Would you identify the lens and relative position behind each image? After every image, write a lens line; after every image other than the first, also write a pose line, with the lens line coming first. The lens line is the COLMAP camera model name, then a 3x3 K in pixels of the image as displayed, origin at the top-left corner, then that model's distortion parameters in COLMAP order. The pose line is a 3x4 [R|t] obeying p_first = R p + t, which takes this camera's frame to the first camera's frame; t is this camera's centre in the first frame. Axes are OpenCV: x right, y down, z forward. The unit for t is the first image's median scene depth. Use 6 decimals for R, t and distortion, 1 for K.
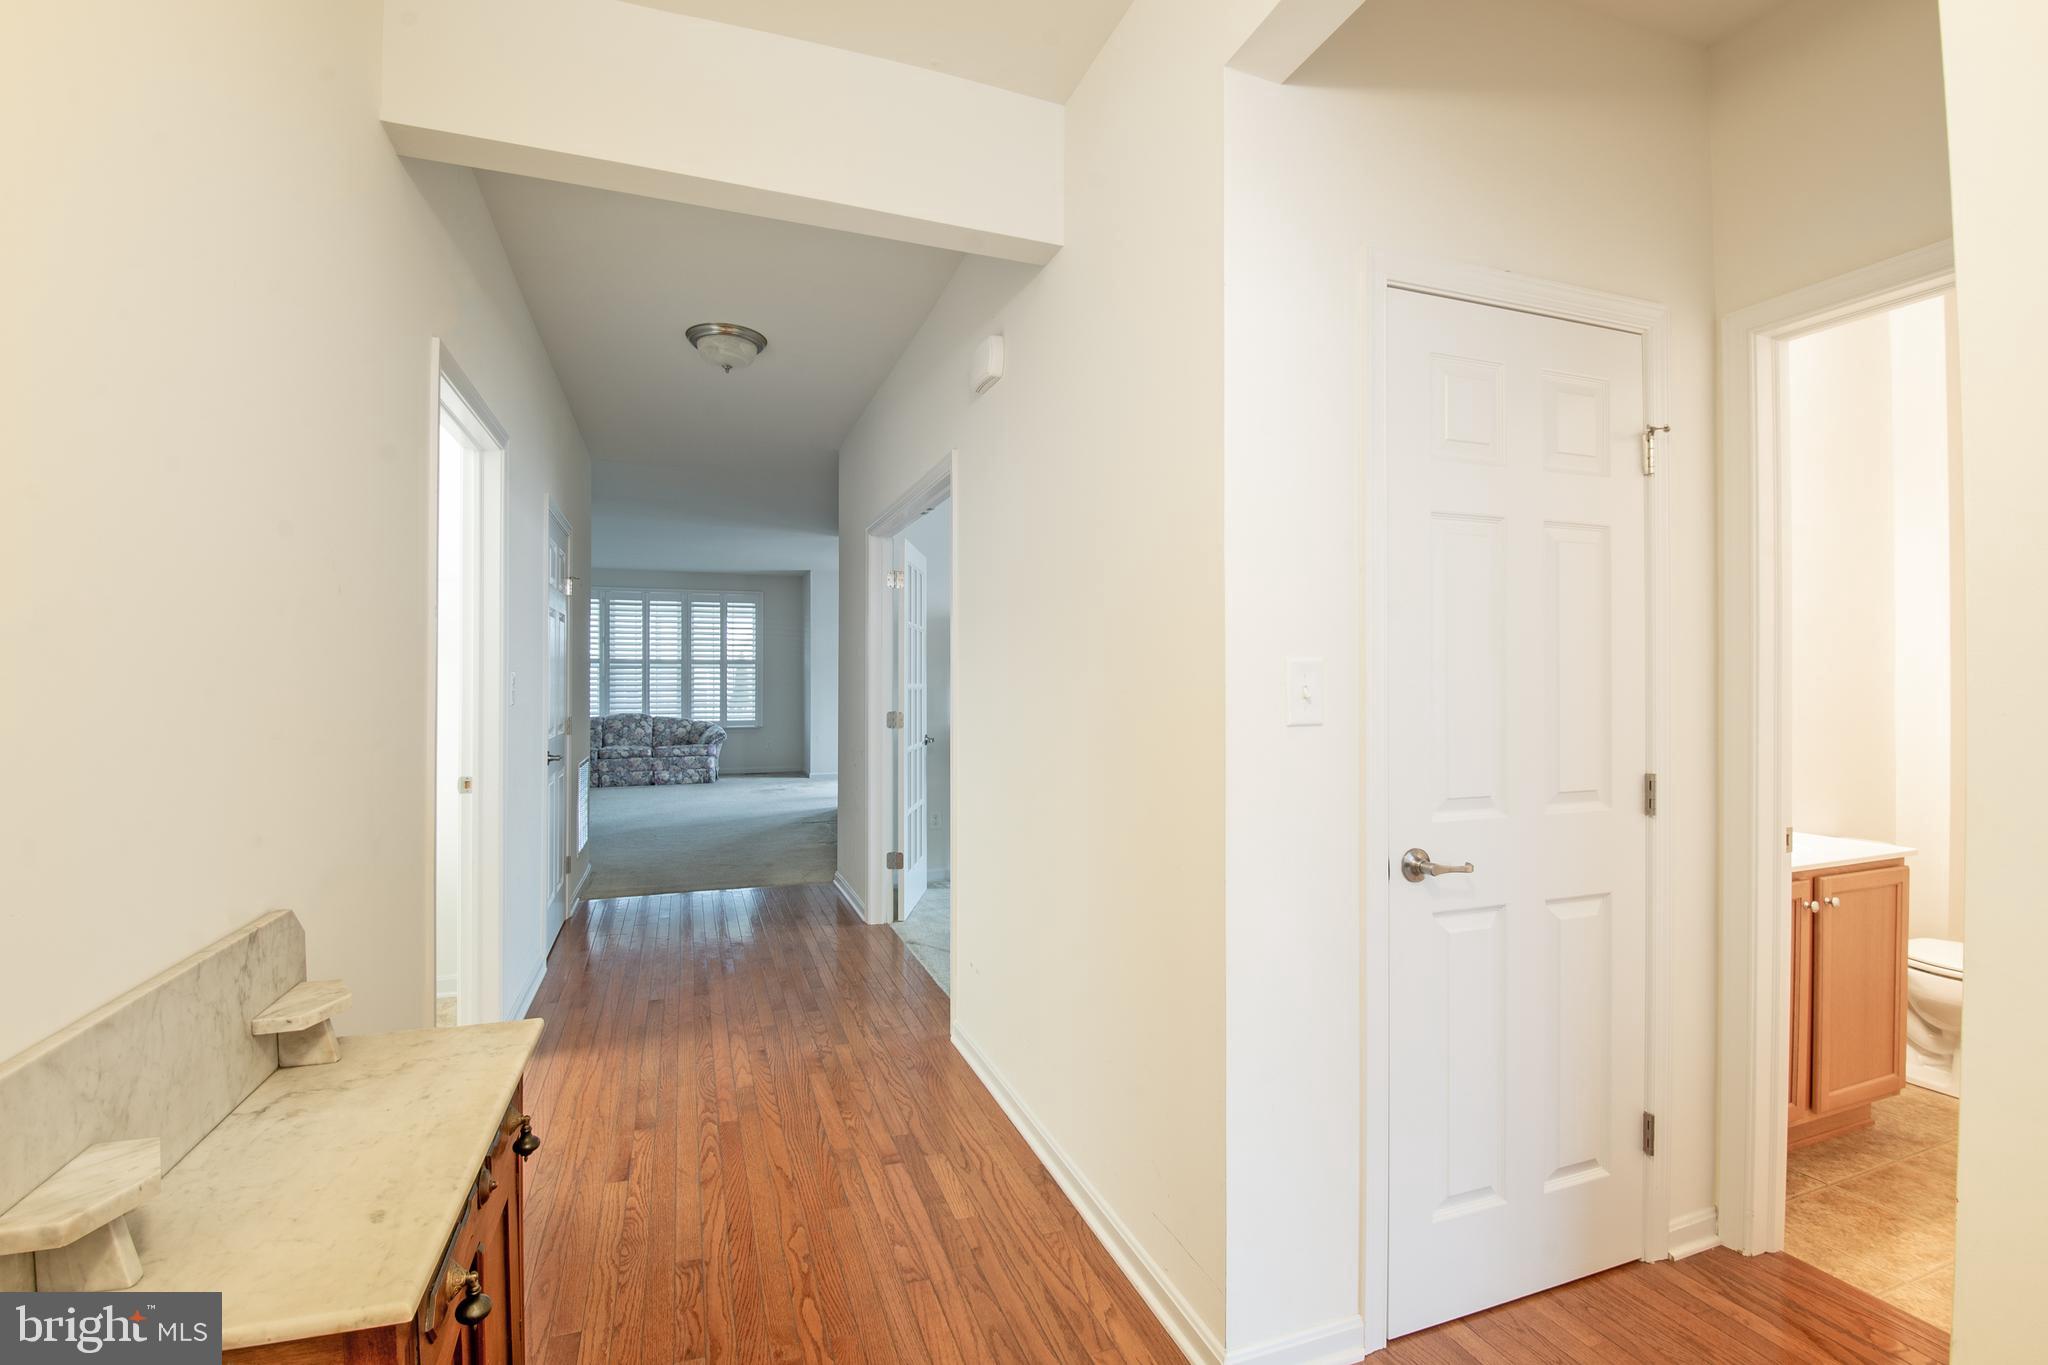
lens RADIAL K [[884.7, 0, 1000.1], [0, 884.7, 679.5], [0, 0, 1]] dist [0.004004, 0.000006]
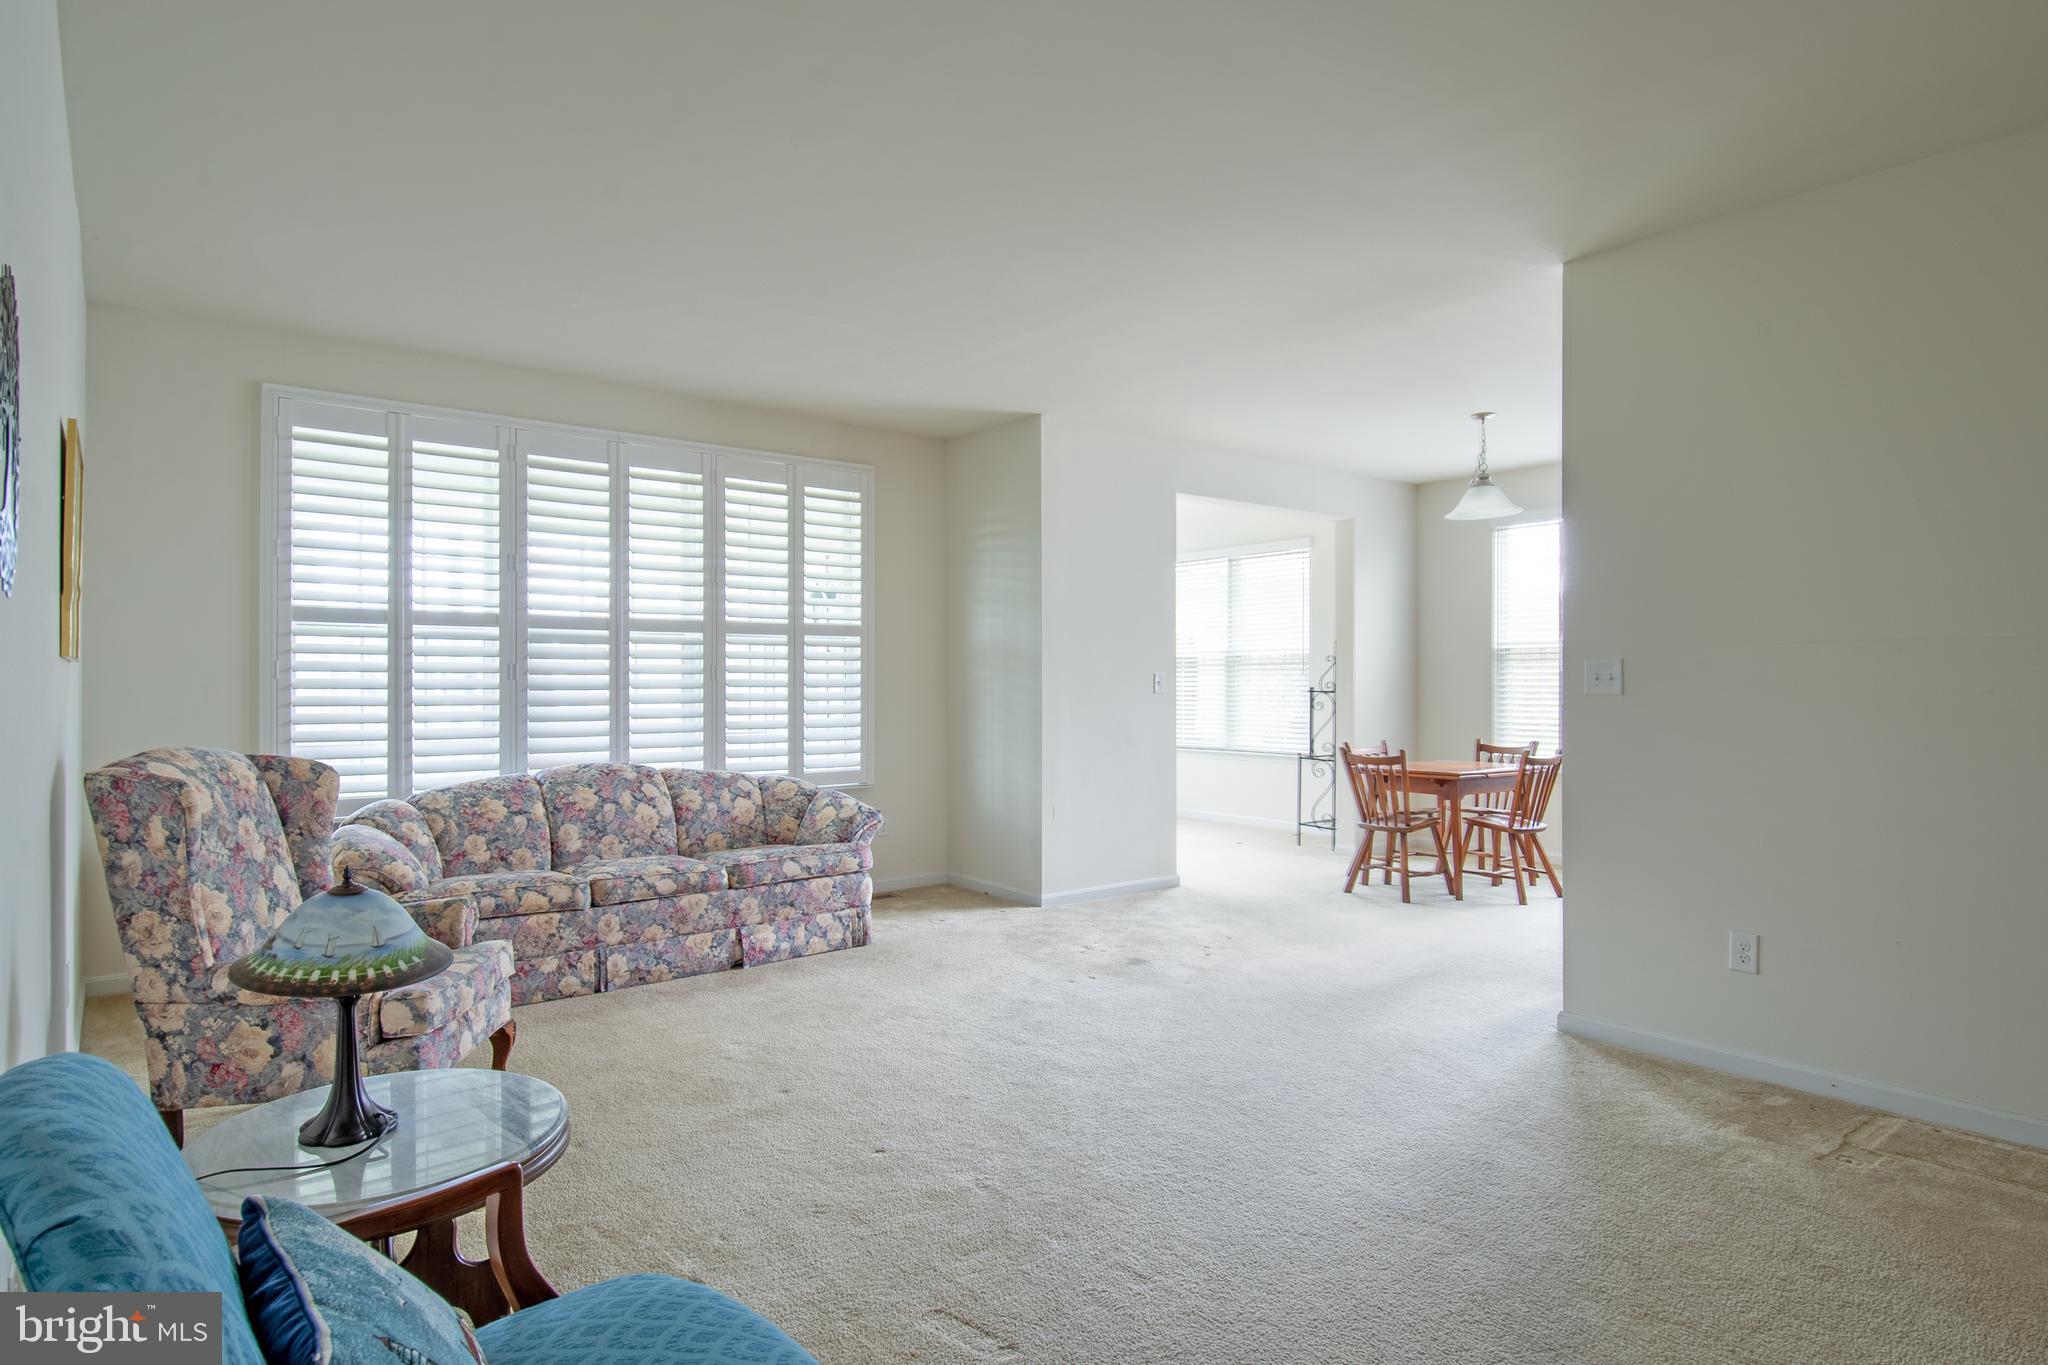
lens RADIAL K [[1119.6, 0, 982.2], [0, 1119.6, 671.8], [0, 0, 1]] dist [0.002798, -0.001088]
pose [[0.951009, -0.000549, 0.309161, -0.416915], [0.003939, 0.999939, -0.010343, 0.005767], [-0.309137, 0.011054, 0.950953, 0.518139]]
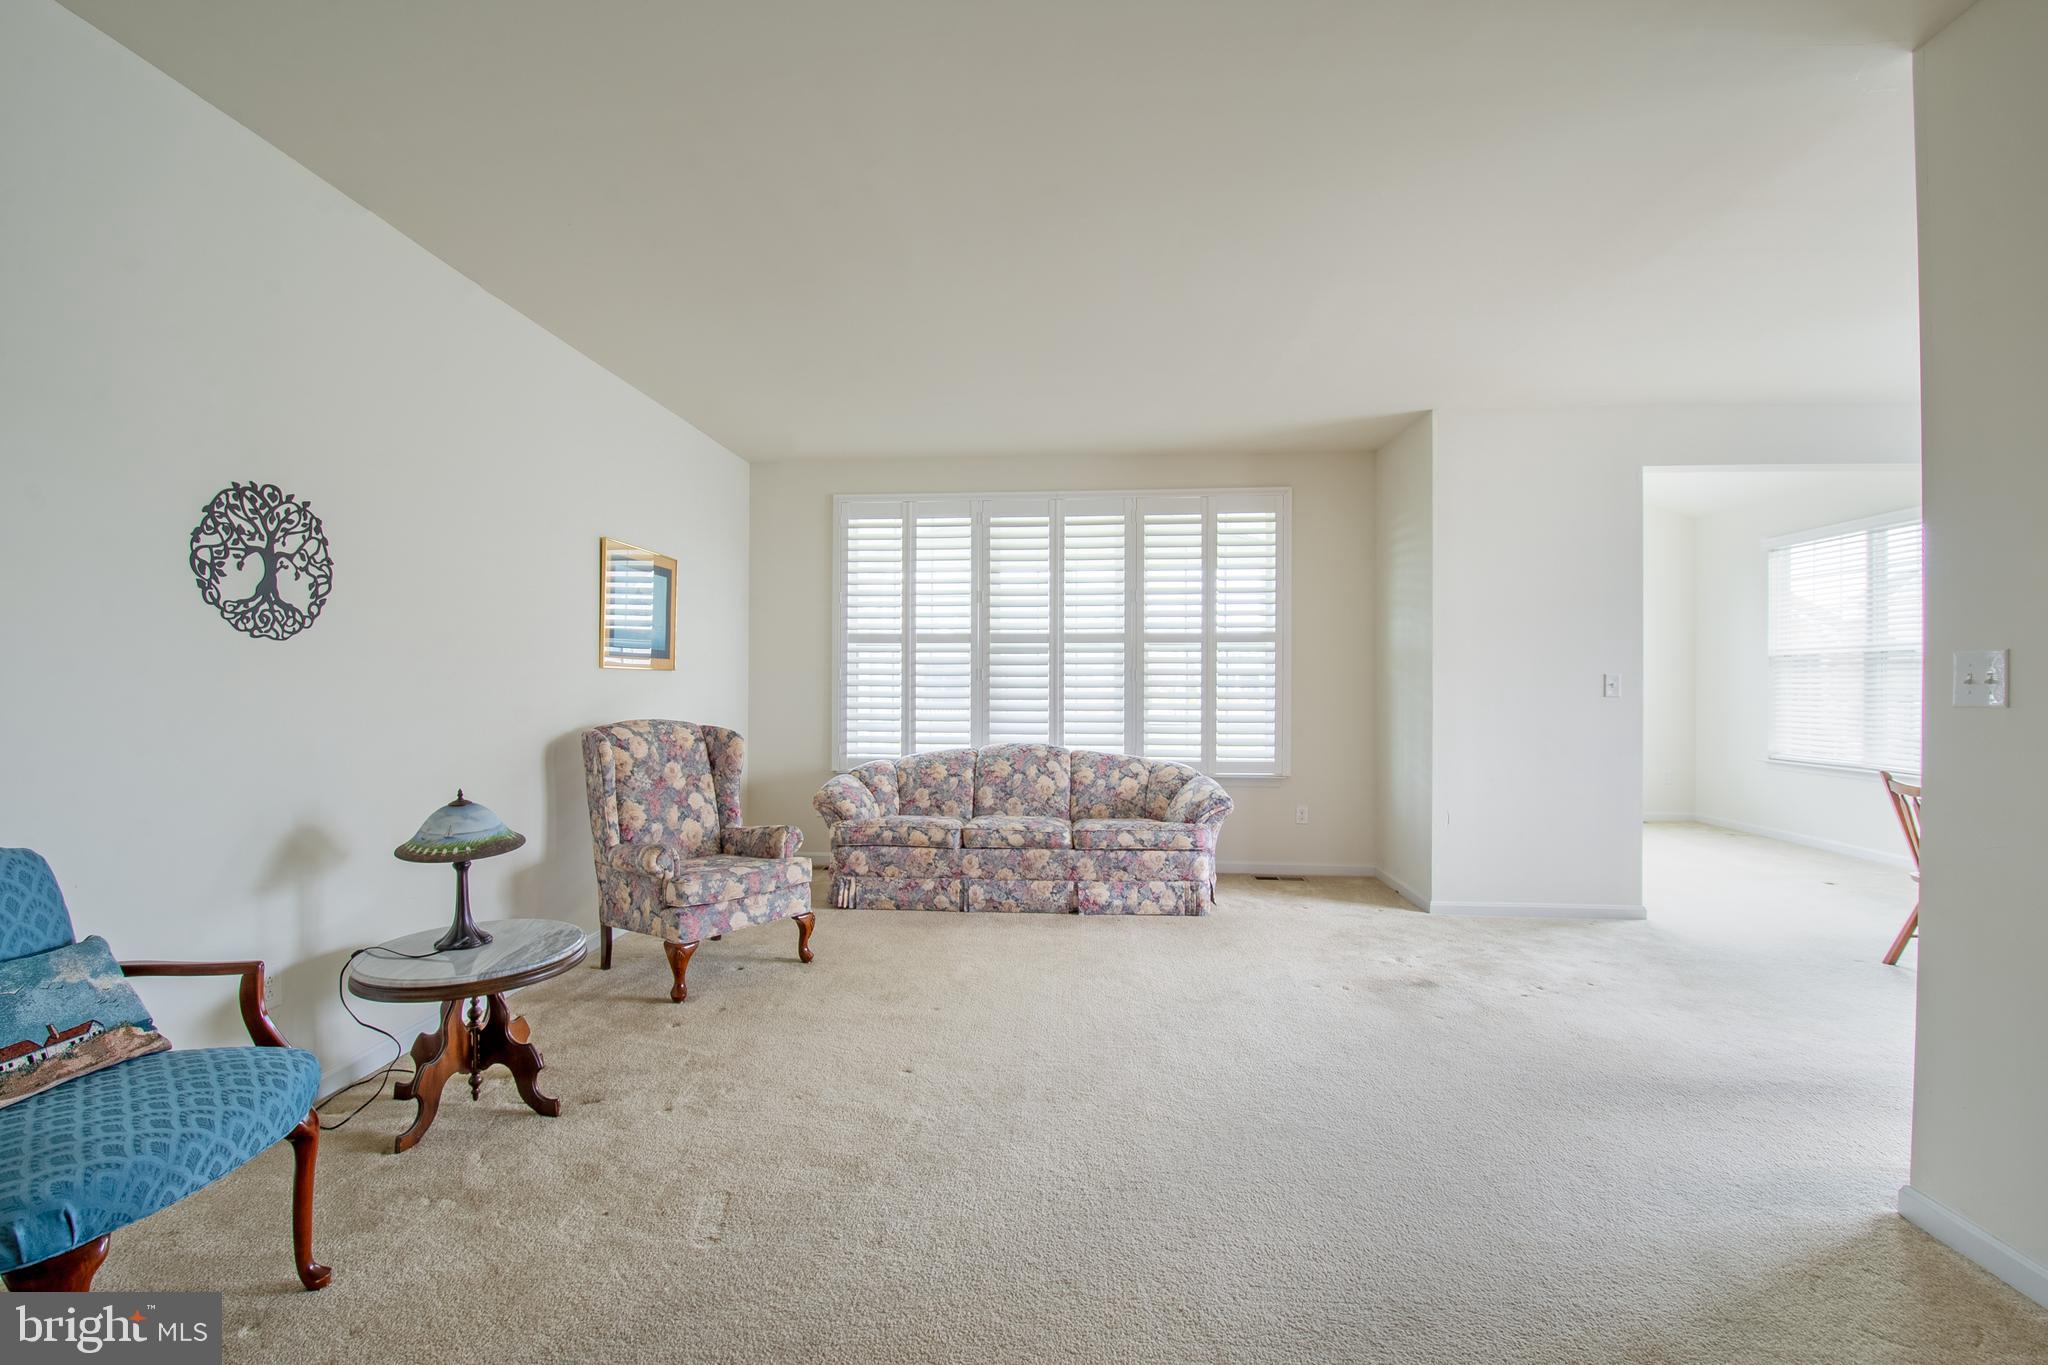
lens RADIAL K [[884.7, 0, 1000.1], [0, 884.7, 679.5], [0, 0, 1]] dist [0.004004, 0.000006]
pose [[0.909884, -0.002240, -0.414857, -0.232553], [-0.000377, 0.999981, -0.006226, 0.006062], [0.414863, 0.005821, 0.909865, 0.558901]]
